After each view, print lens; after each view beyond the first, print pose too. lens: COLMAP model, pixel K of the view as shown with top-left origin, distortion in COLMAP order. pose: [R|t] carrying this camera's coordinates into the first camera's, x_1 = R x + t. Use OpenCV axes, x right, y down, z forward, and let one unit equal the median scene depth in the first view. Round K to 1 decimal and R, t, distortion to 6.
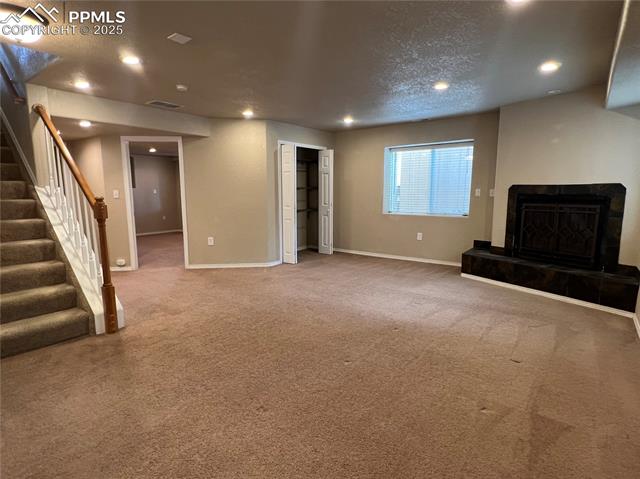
lens RADIAL K [[346.6, 0, 320.0], [0, 346.6, 239.5], [0, 0, 1]] dist [0.000583, 0.000692]
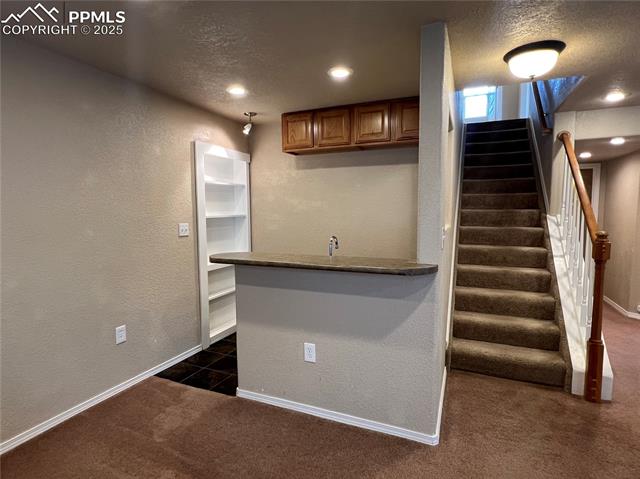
lens RADIAL K [[346.6, 0, 320.0], [0, 346.6, 239.5], [0, 0, 1]] dist [0.000583, 0.000692]
pose [[0.231548, 0.089269, -0.968719, -0.002797], [-0.135211, 0.989069, 0.058825, -0.059178], [0.963381, 0.117360, 0.241087, 0.155317]]
